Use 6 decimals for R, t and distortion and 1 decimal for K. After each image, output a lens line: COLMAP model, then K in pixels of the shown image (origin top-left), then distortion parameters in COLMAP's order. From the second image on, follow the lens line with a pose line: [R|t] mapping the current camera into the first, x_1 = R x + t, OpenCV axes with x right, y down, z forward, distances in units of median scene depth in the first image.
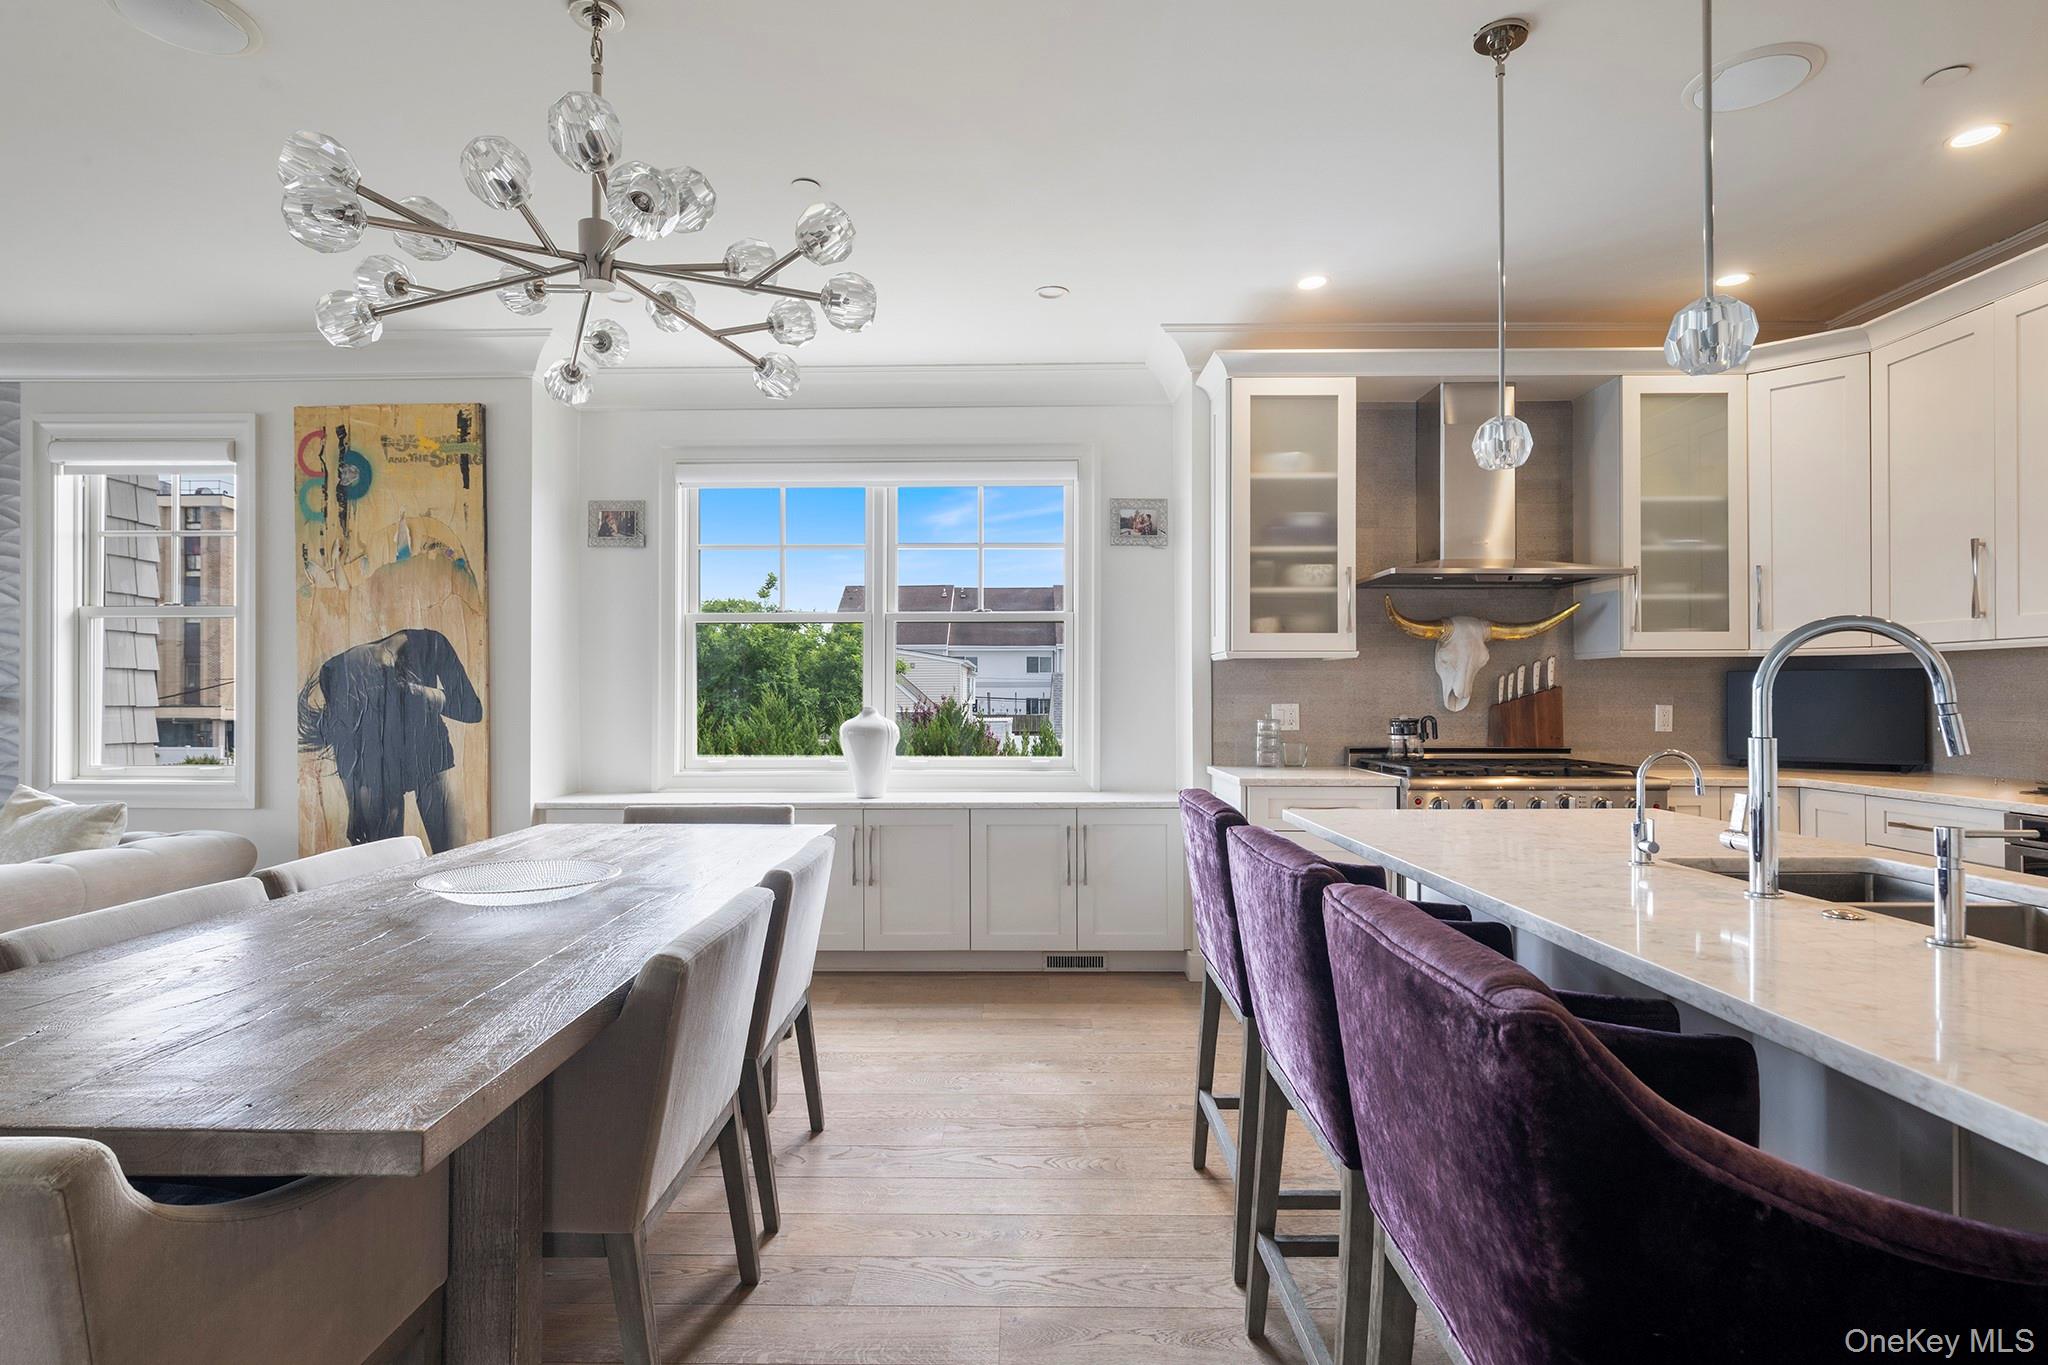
lens RADIAL K [[1024.6, 0, 1010.1], [0, 1024.6, 691.0], [0, 0, 1]] dist [-0.001224, 0.000629]
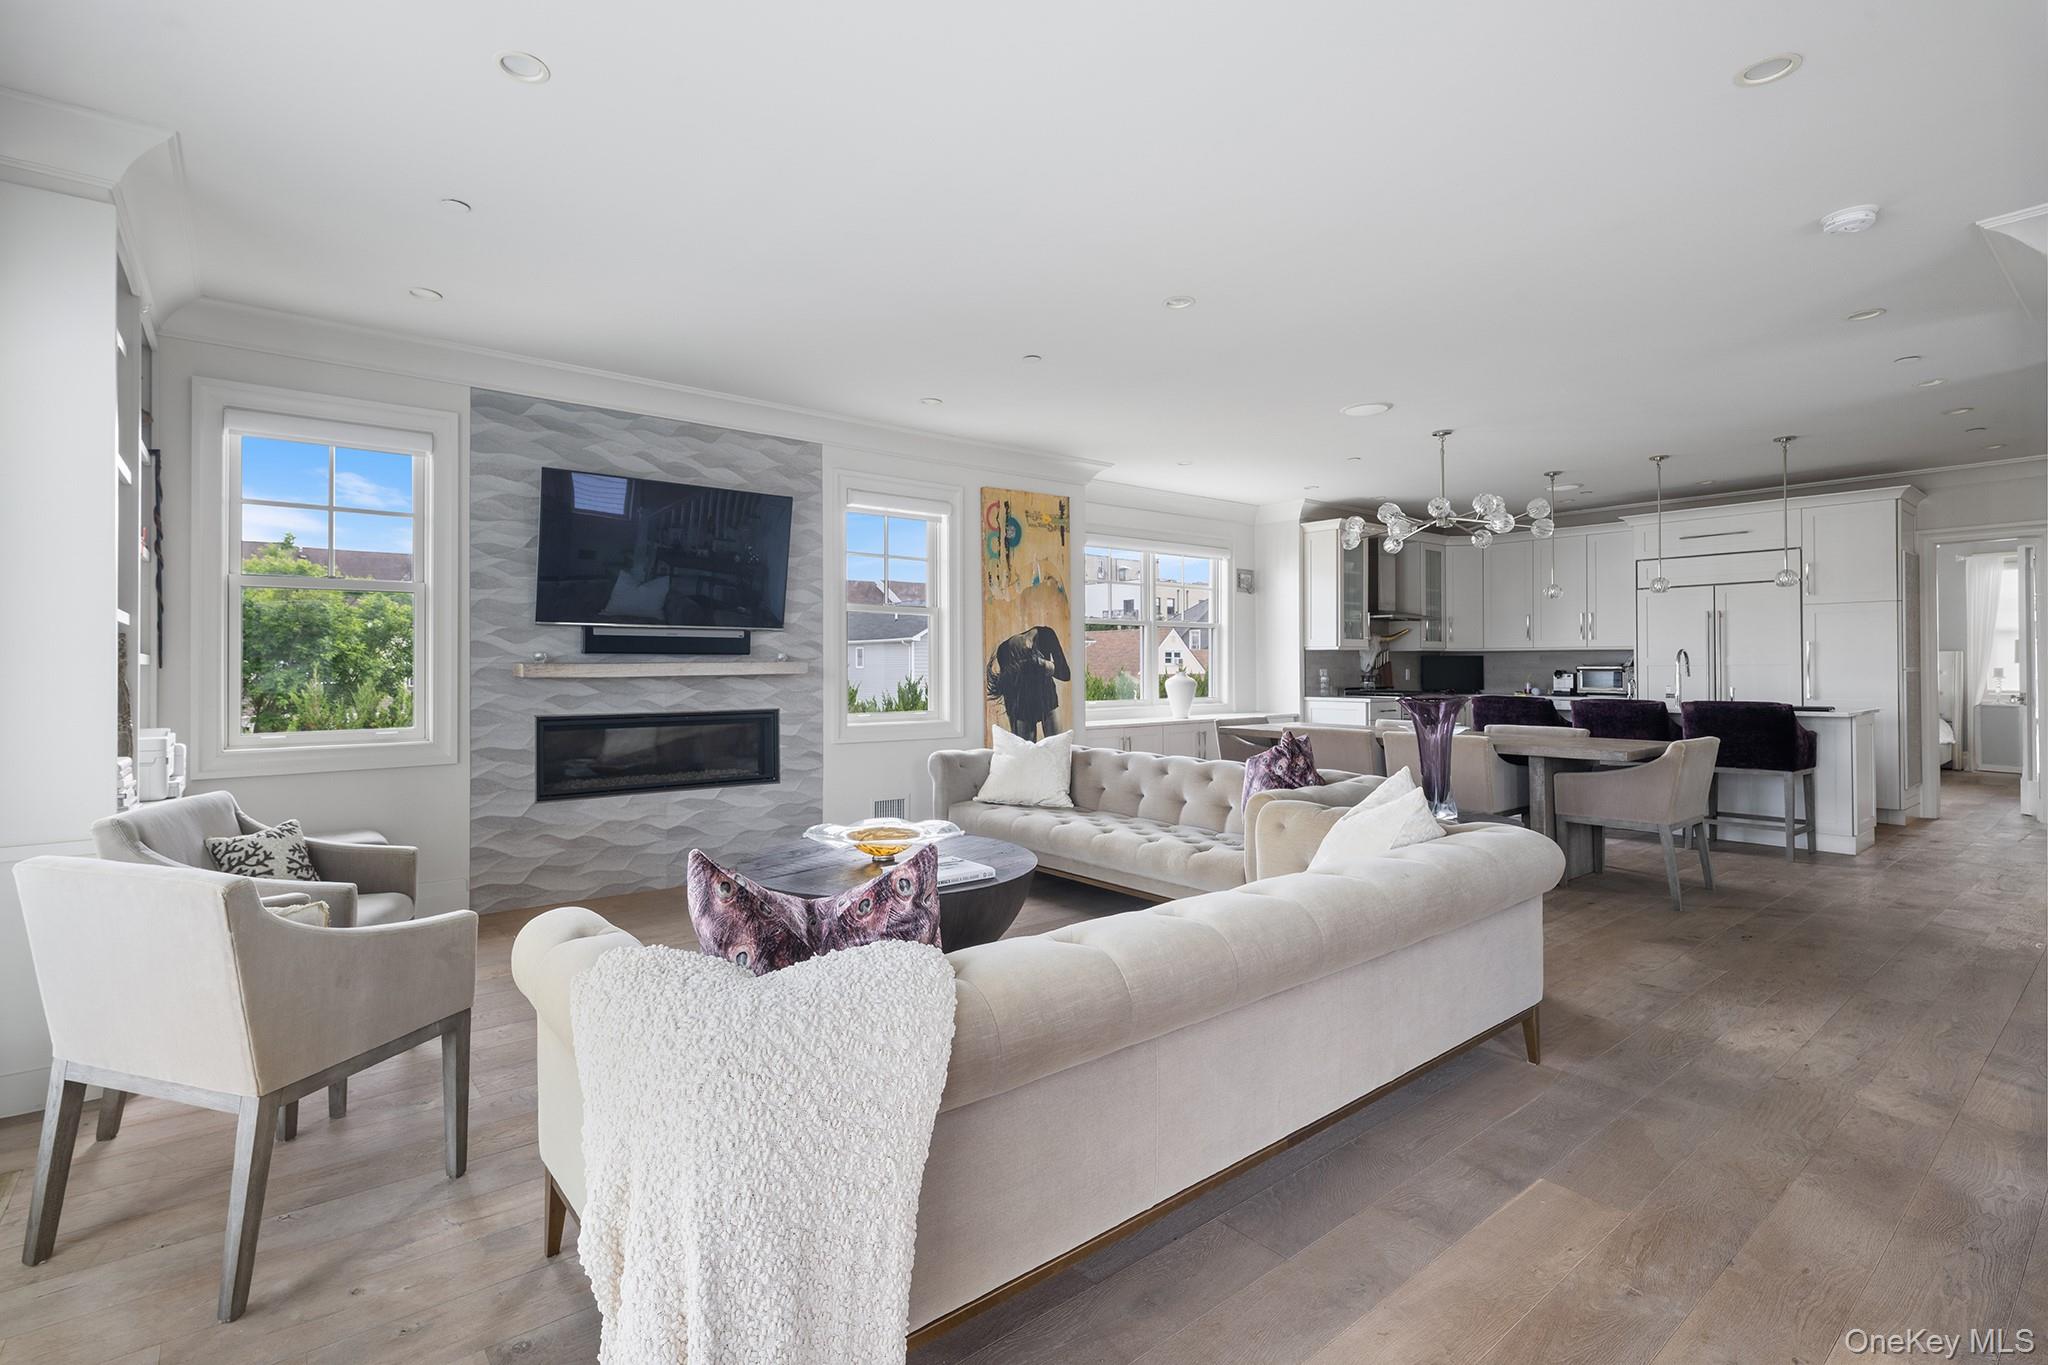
lens RADIAL K [[938.9, 0, 959.9], [0, 938.9, 661.7], [0, 0, 1]] dist [0.001805, 0.000023]
pose [[0.789001, 0.002239, 0.614388, -1.688222], [-0.001751, 0.999997, -0.001396, 0.000786], [-0.614390, 0.000025, 0.789002, -0.148238]]
